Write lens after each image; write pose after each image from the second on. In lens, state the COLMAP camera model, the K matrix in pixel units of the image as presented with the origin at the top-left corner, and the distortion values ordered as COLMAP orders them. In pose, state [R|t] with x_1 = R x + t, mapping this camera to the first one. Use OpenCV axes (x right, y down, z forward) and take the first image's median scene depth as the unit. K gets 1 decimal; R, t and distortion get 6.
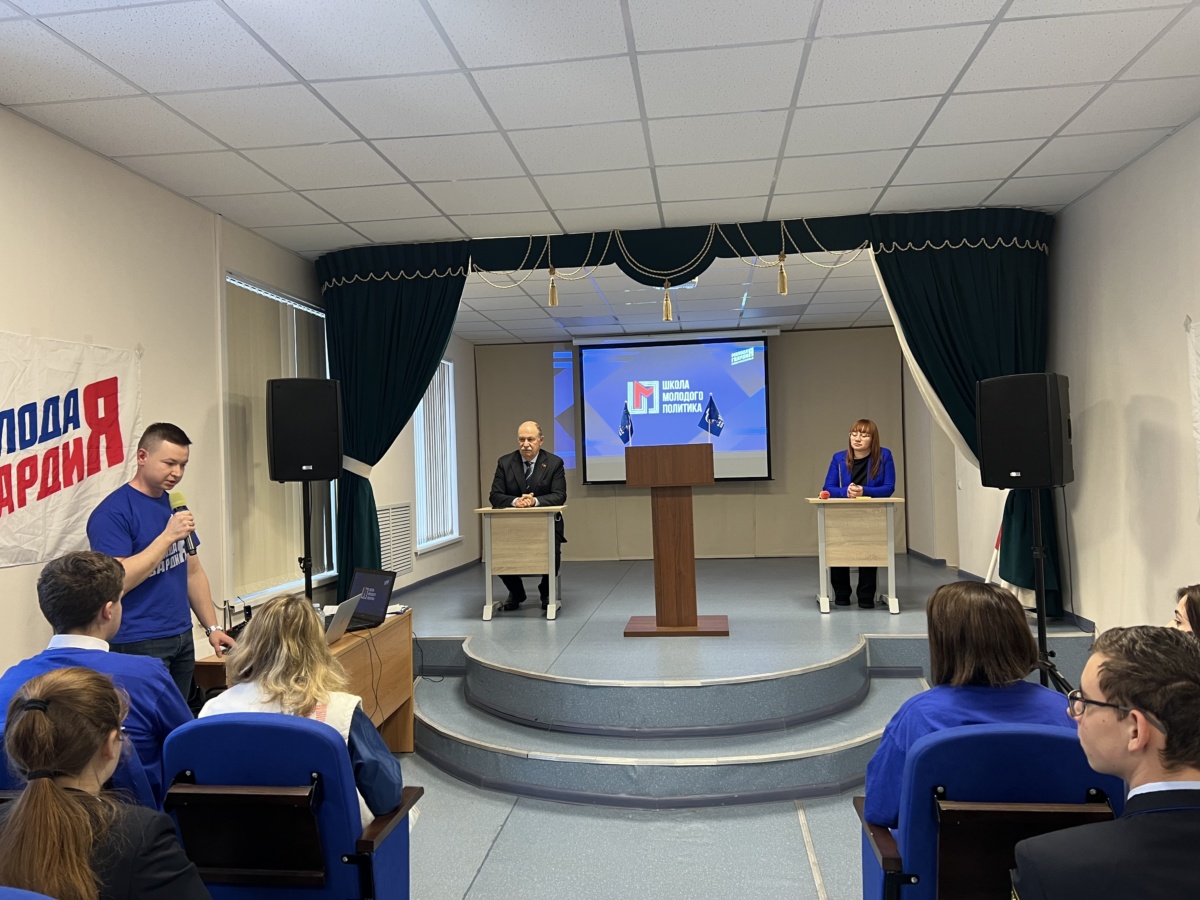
lens RADIAL K [[895.0, 0, 592.3], [0, 895.0, 453.2], [0, 0, 1]] dist [0.065514, -0.076507]
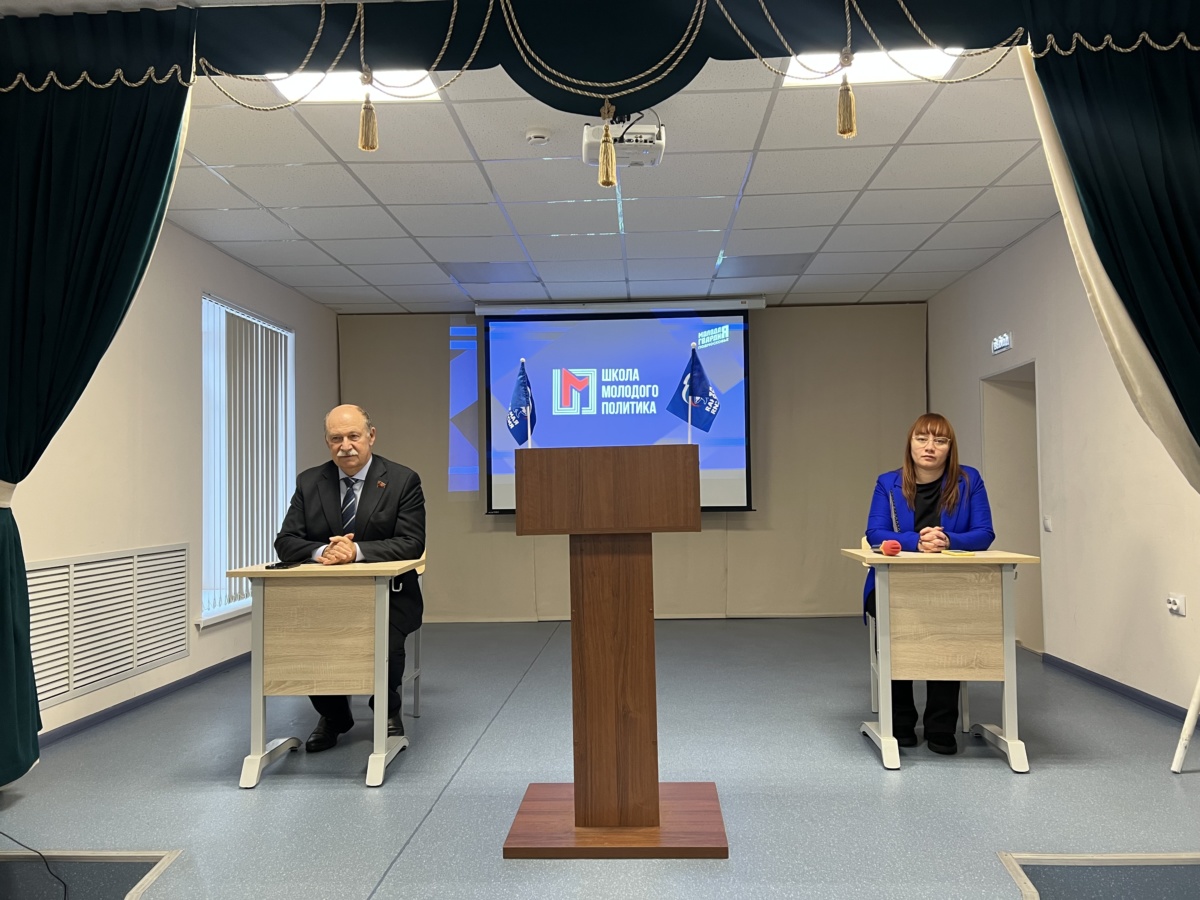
lens RADIAL K [[895.0, 0, 603.0], [0, 895.0, 457.4], [0, 0, 1]] dist [0.065514, -0.076507]
pose [[0.996898, 0.016657, 0.076919, 0.047505], [-0.015144, 0.999681, -0.020214, 0.006412], [-0.077231, 0.018987, 0.996832, 0.529127]]
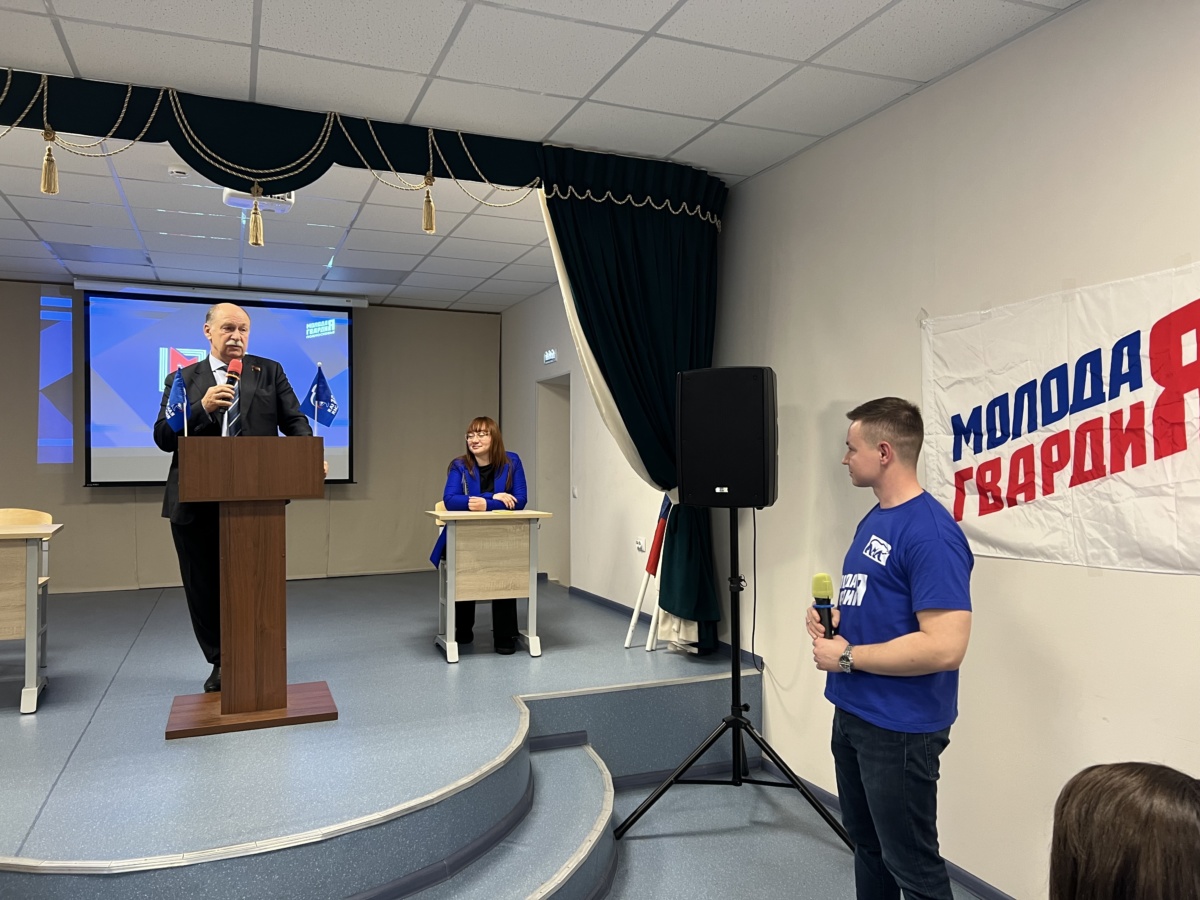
lens RADIAL K [[895.0, 0, 594.9], [0, 895.0, 457.8], [0, 0, 1]] dist [0.065514, -0.076507]
pose [[0.871853, 0.026812, 0.489033, -0.018461], [-0.031514, 0.999502, 0.001385, -0.002411], [-0.488753, -0.016619, 0.872264, 0.306159]]
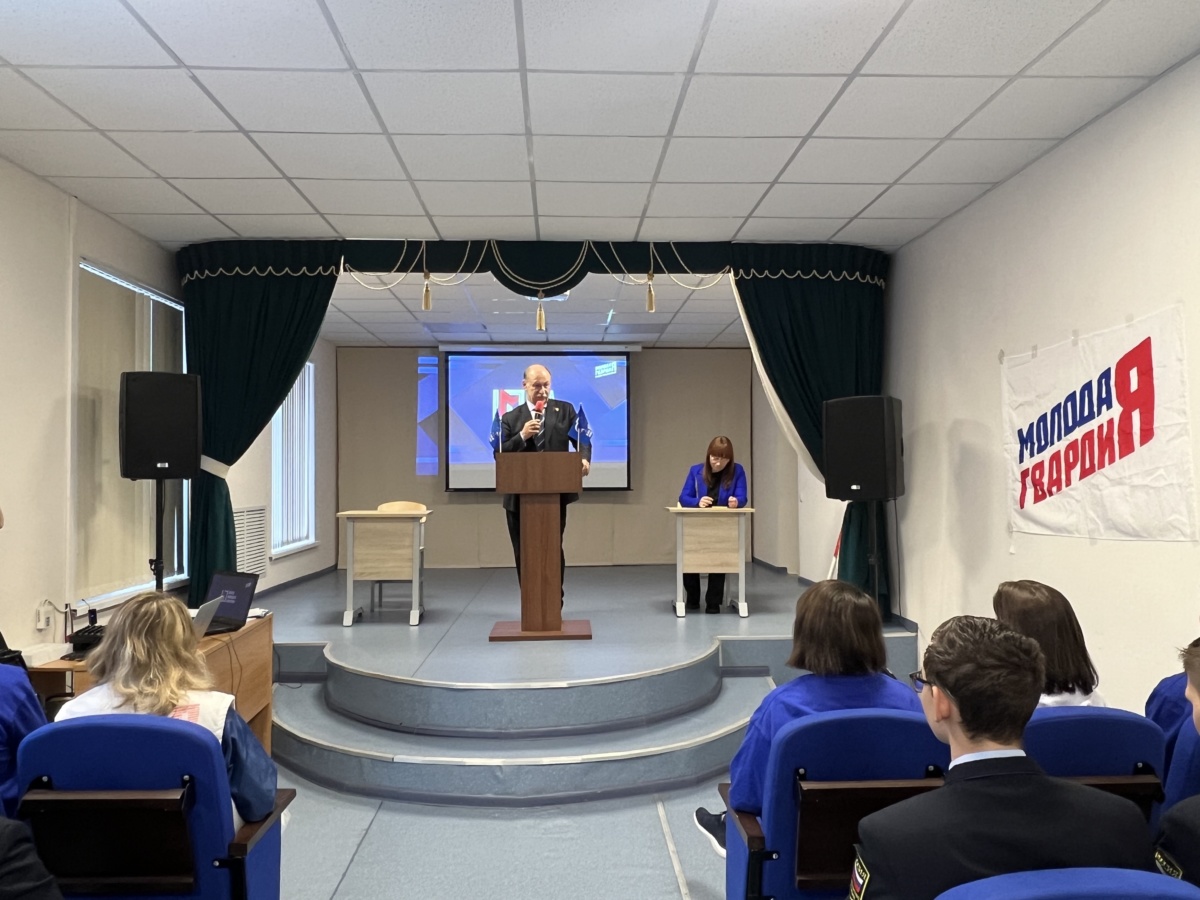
lens RADIAL K [[885.6, 0, 594.9], [0, 885.6, 449.0], [0, 0, 1]] dist [-0.004566, 0.000480]
pose [[0.986066, 0.028269, 0.163933, -0.016538], [-0.025473, 0.999492, -0.019132, 0.004870], [-0.164391, 0.014690, 0.986286, -0.003283]]
